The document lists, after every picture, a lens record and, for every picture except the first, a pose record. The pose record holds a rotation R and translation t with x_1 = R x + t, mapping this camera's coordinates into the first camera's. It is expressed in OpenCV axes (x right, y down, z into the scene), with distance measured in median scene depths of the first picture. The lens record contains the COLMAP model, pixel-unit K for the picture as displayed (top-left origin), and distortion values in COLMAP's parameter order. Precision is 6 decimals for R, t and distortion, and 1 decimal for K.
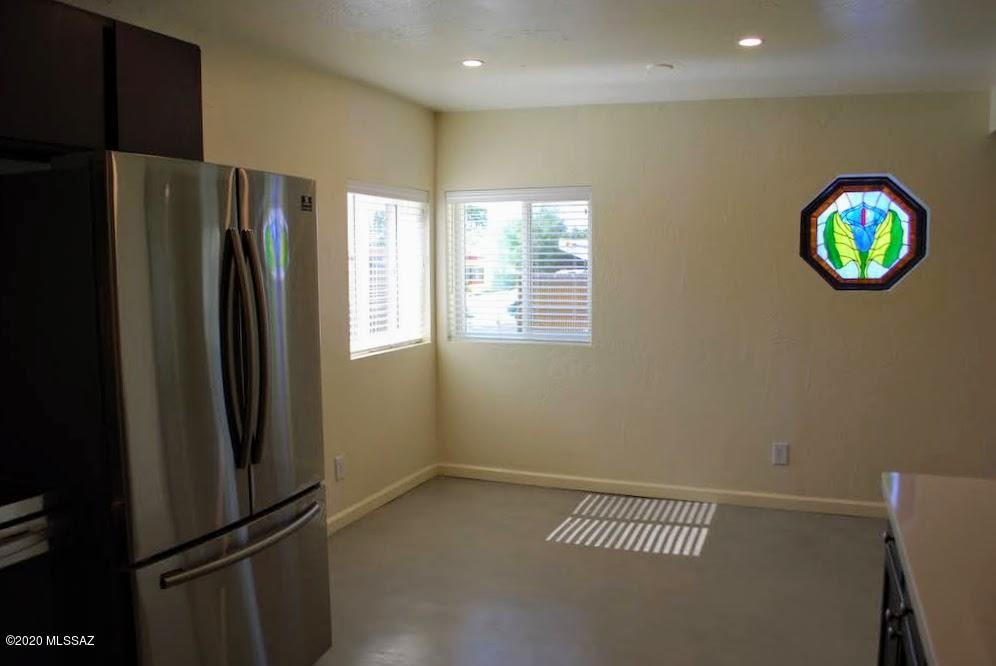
lens RADIAL K [[838.3, 0, 500.3], [0, 838.3, 333.7], [0, 0, 1]] dist [-0.061791, 0.009996]
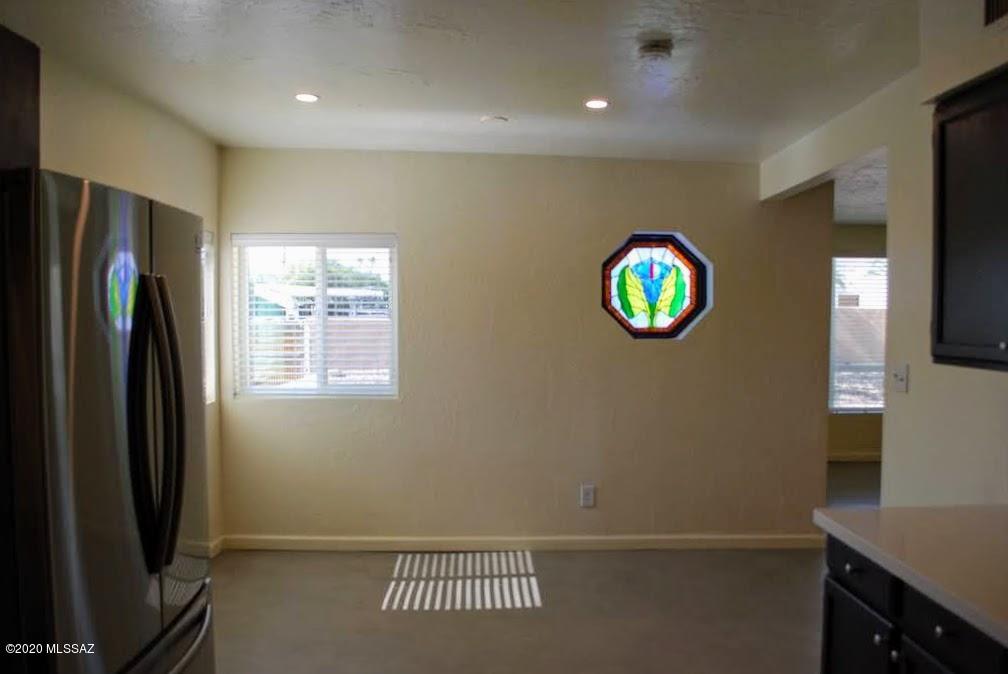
lens RADIAL K [[848.4, 0, 506.9], [0, 848.4, 337.3], [0, 0, 1]] dist [-0.061791, 0.009996]
pose [[0.921296, -0.007042, 0.388799, -0.167399], [0.027961, 0.998448, -0.048172, -0.006144], [-0.387856, 0.055252, 0.920062, 0.057645]]
